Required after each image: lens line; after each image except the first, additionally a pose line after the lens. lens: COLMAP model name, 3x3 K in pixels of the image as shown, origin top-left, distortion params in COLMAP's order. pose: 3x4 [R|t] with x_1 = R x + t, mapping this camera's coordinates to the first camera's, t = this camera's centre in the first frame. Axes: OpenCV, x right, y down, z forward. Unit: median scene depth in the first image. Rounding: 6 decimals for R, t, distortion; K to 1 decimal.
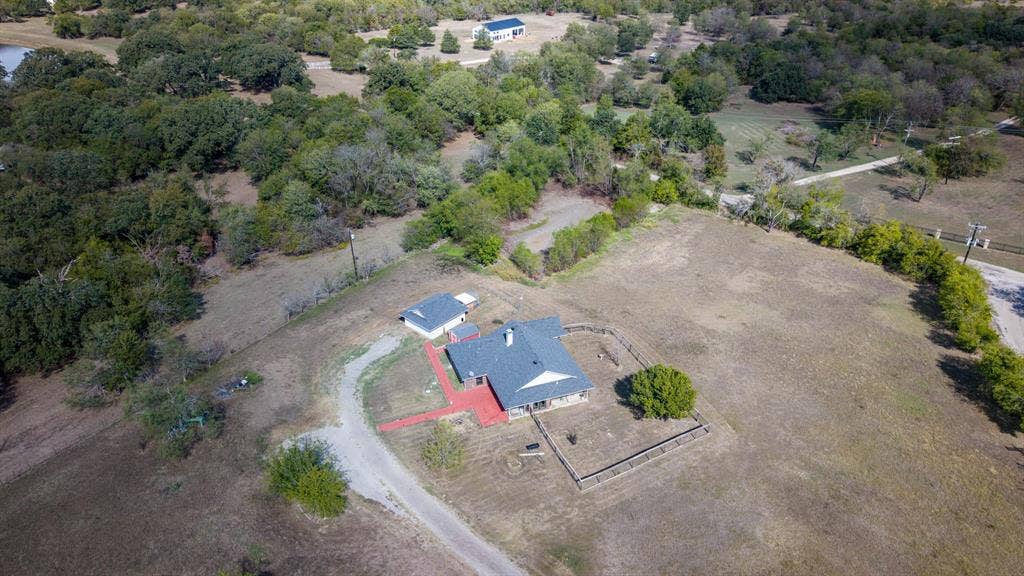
lens RADIAL K [[689.8, 0, 507.7], [0, 689.8, 286.8], [0, 0, 1]] dist [0.068911, -0.116269]
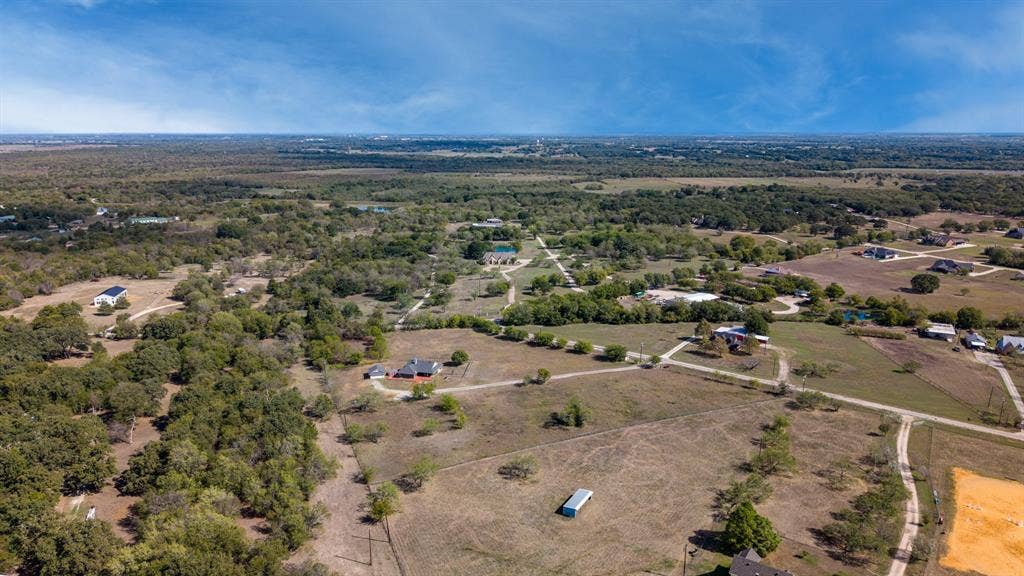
lens RADIAL K [[692.2, 0, 506.2], [0, 692.2, 286.0], [0, 0, 1]] dist [0.048299, -0.059230]
pose [[0.596131, -0.183448, 0.781648, -1.005783], [0.402481, 0.910669, -0.093228, 0.101222], [-0.694720, 0.370175, 0.616712, -0.641887]]
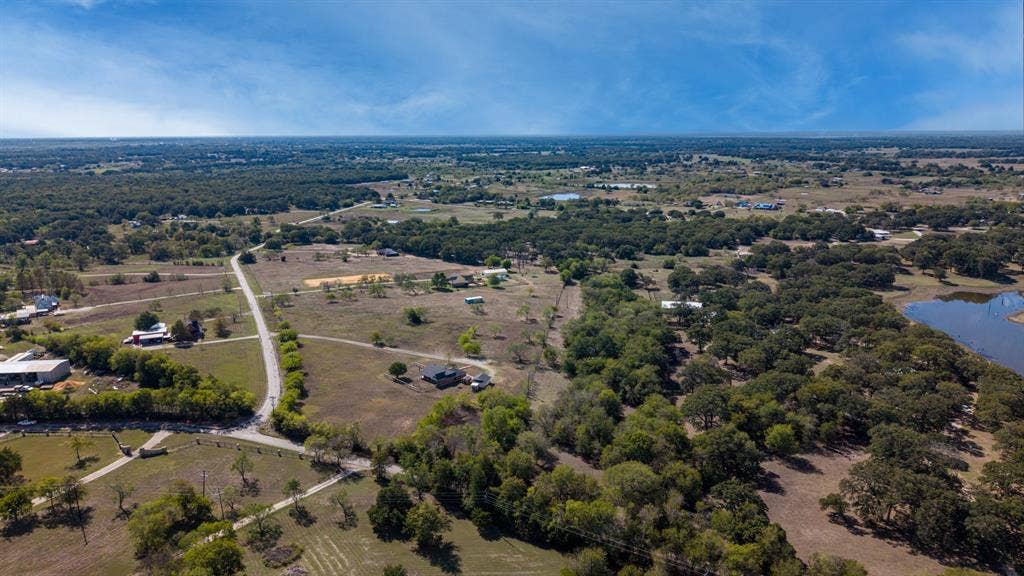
lens RADIAL K [[689.8, 0, 507.7], [0, 689.8, 286.8], [0, 0, 1]] dist [0.068911, -0.116269]
pose [[-0.926414, 0.088738, -0.365900, 0.370723], [-0.179867, 0.749452, 0.637158, -1.005392], [0.330765, 0.656085, -0.678341, 1.333217]]
